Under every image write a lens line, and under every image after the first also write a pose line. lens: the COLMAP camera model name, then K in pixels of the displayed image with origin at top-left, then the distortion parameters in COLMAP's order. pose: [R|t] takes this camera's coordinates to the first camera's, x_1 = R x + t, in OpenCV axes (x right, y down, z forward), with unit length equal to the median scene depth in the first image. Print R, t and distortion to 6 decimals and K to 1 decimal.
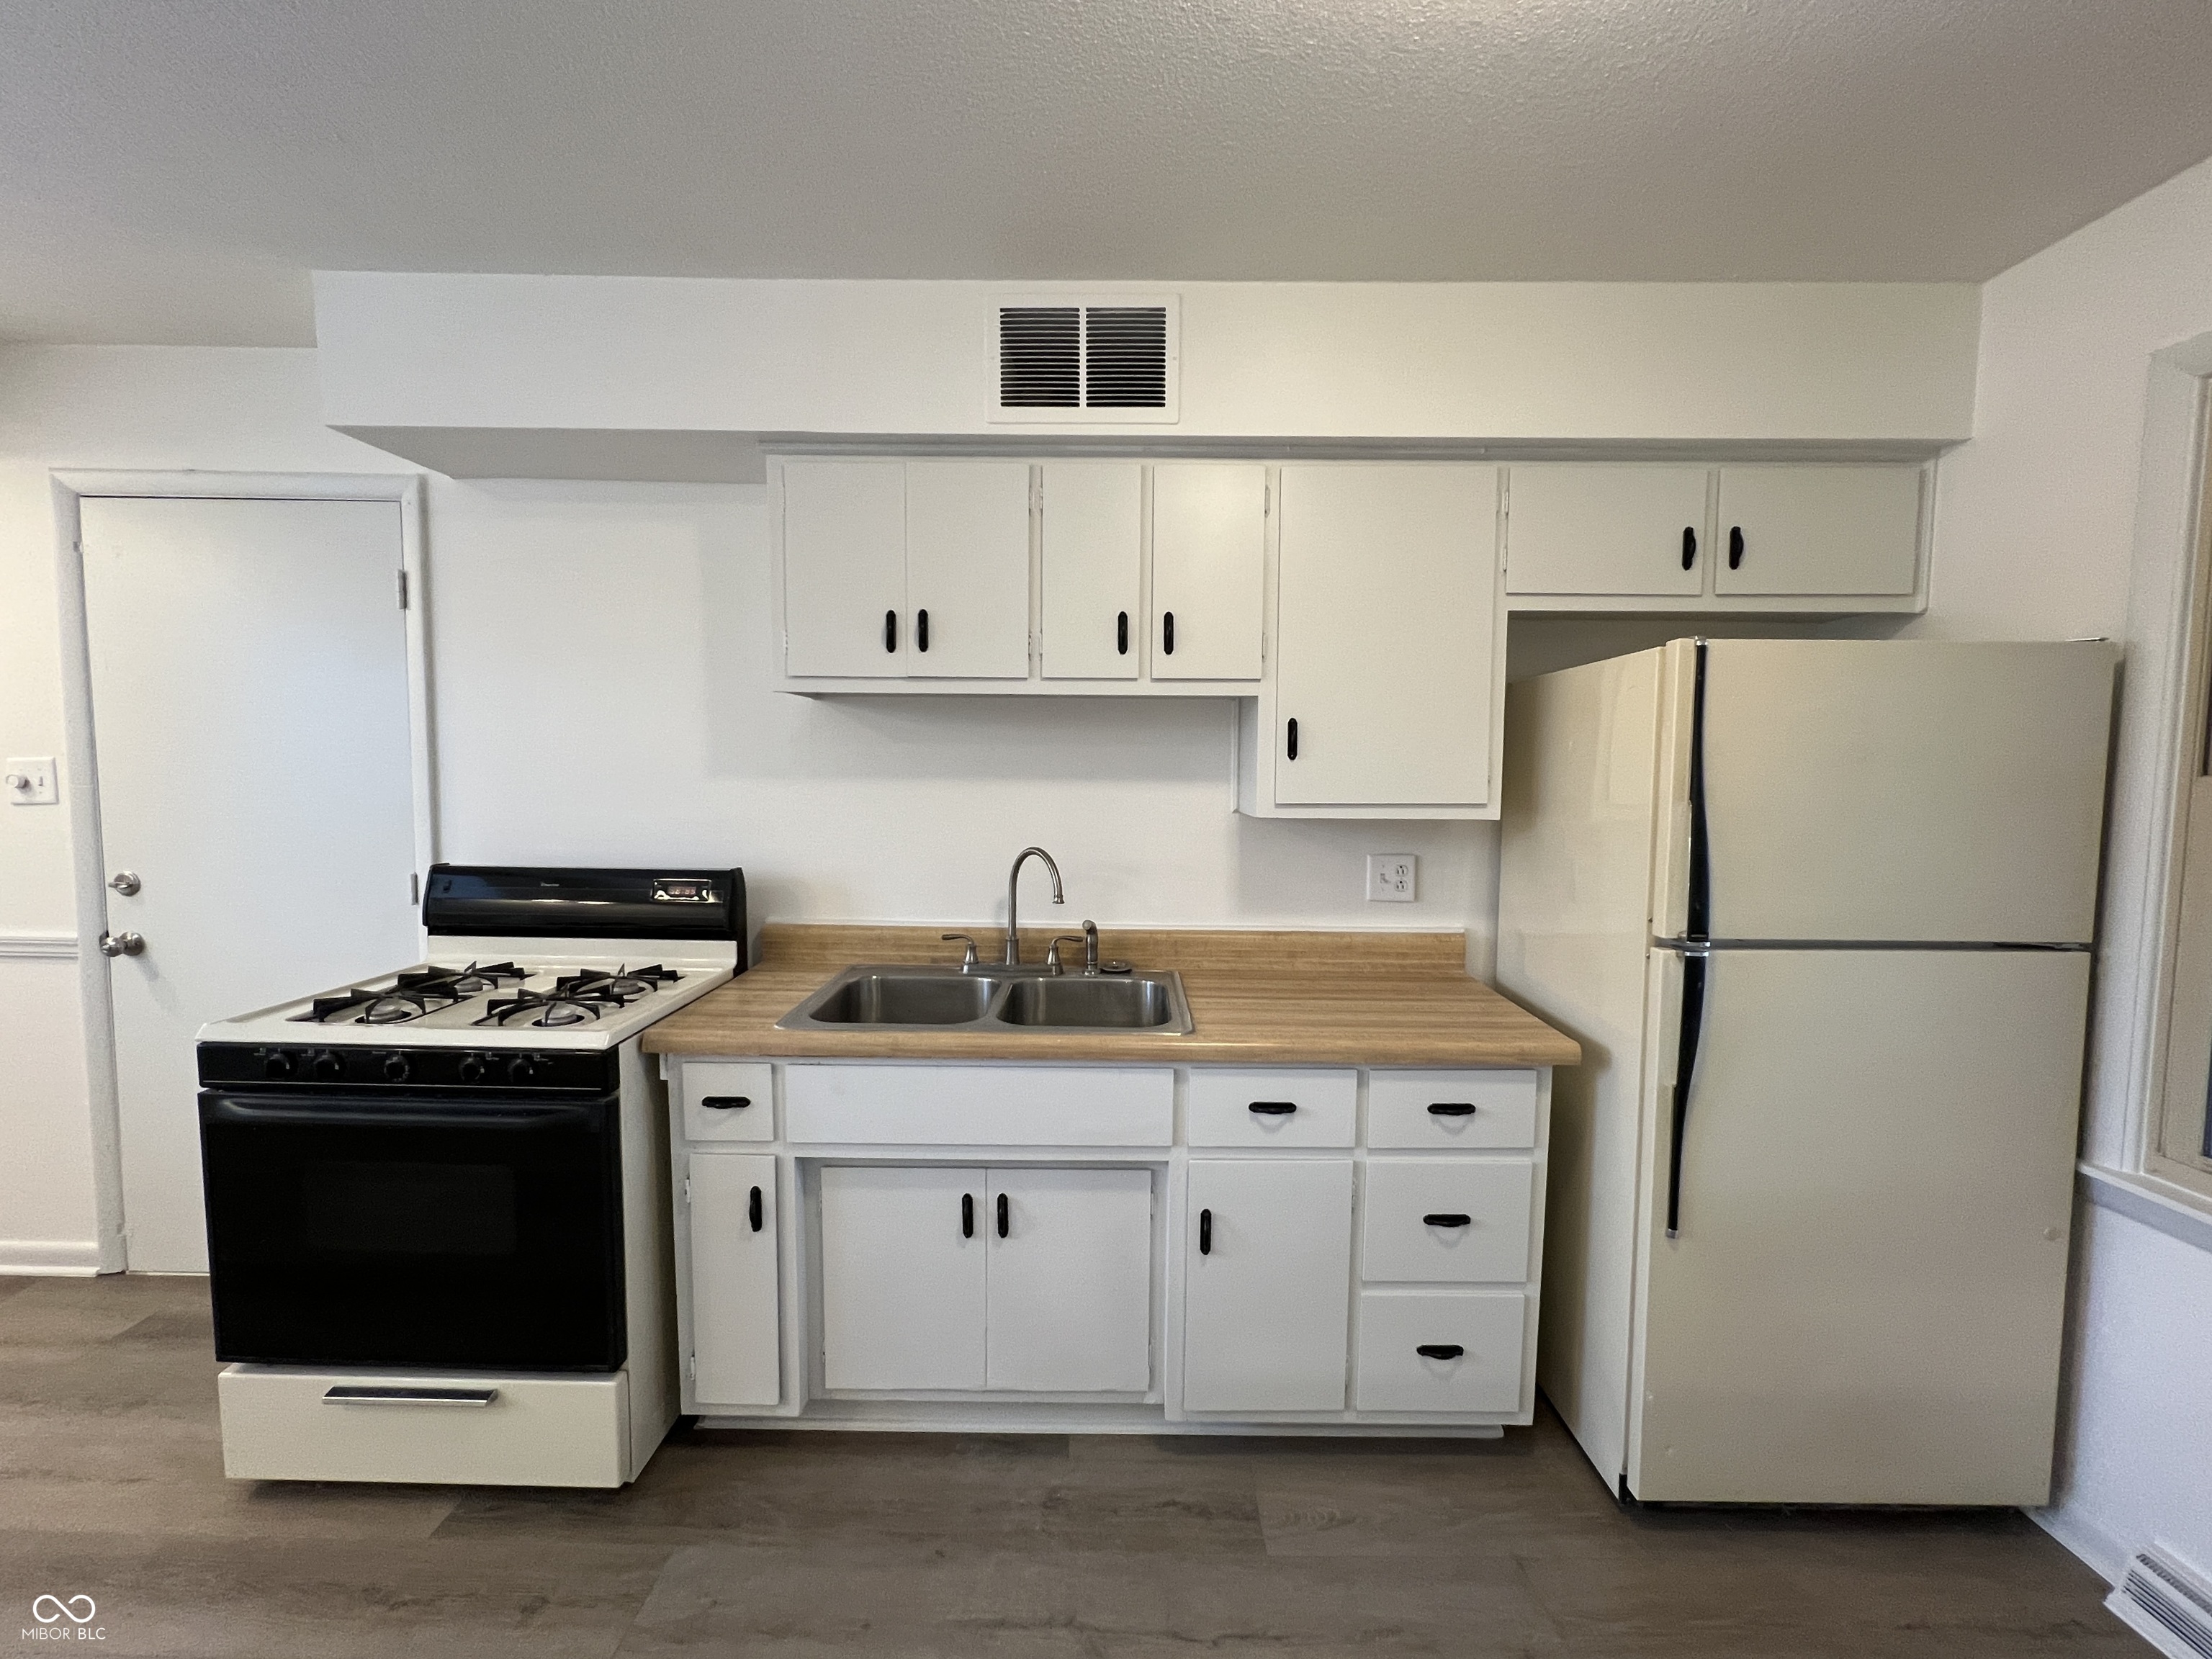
lens RADIAL K [[884.1, 0, 1100.0], [0, 884.1, 825.6], [0, 0, 1]] dist [-0.003479, 0.000194]
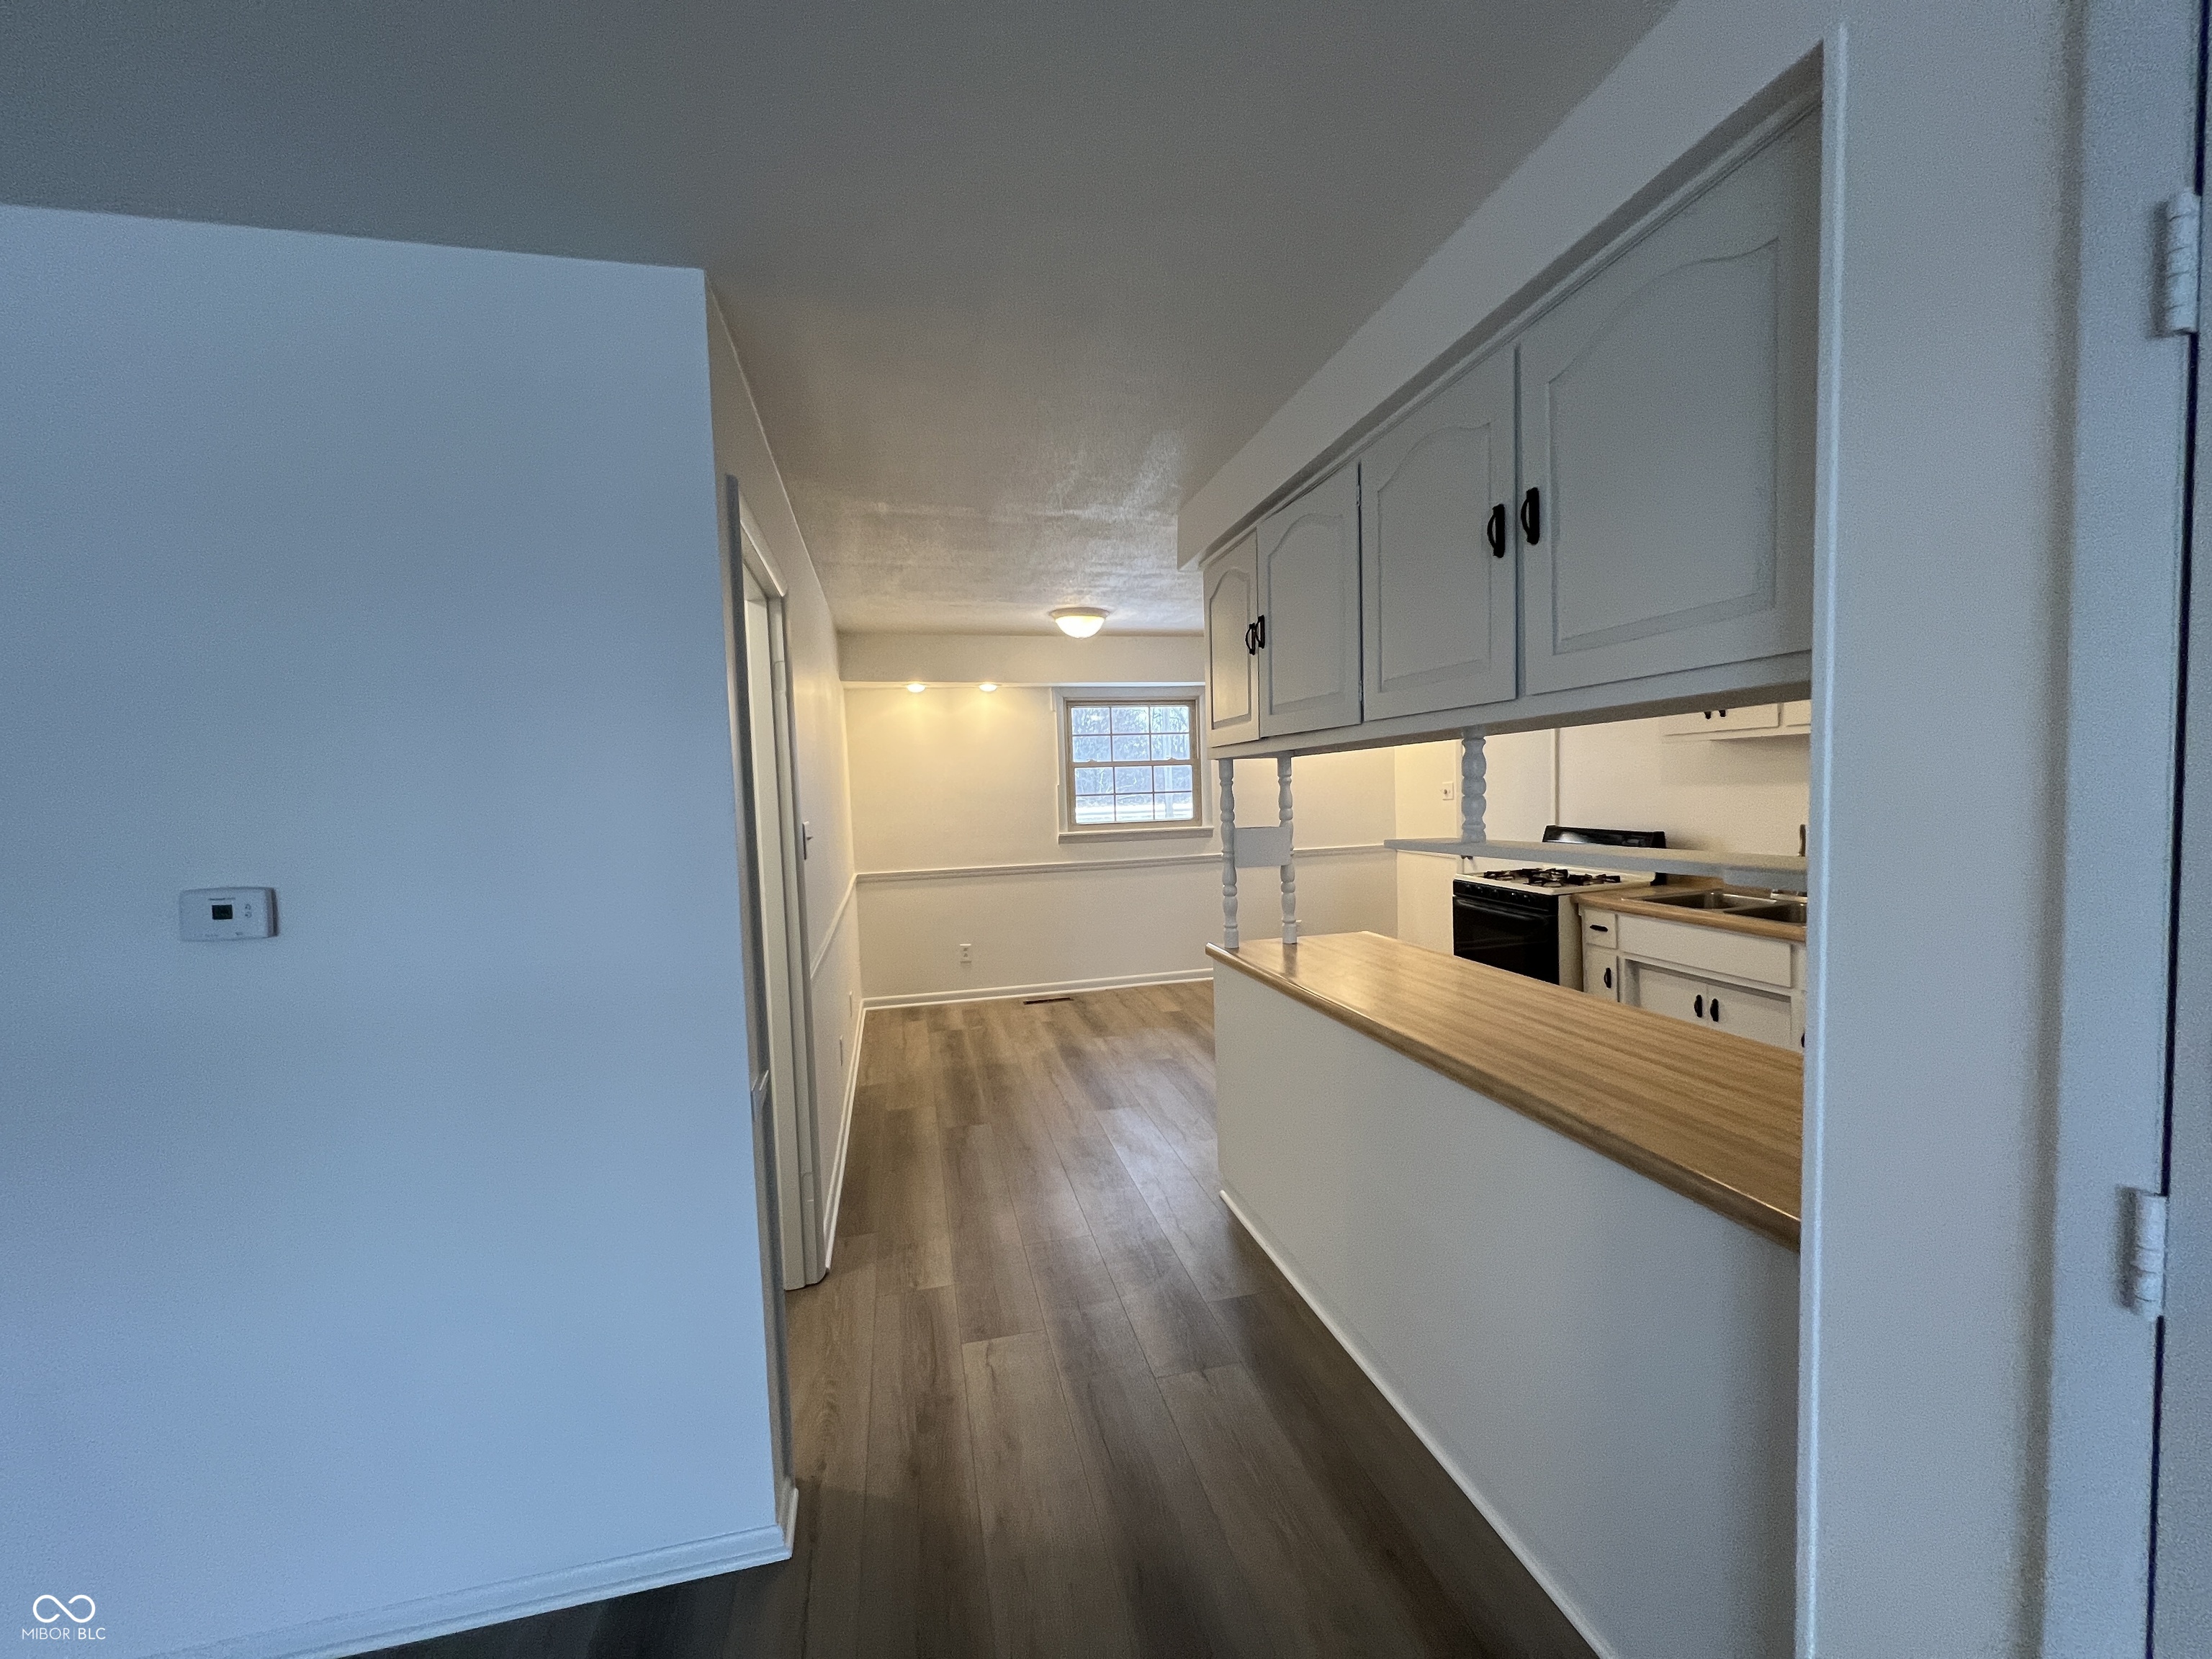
lens RADIAL K [[884.1, 0, 1104.0], [0, 884.1, 832.3], [0, 0, 1]] dist [-0.003479, 0.000194]
pose [[0.226131, 0.033532, -0.973520, 1.507118], [-0.018684, 0.999373, 0.030083, 0.017446], [0.973918, 0.011387, 0.226616, -0.777723]]
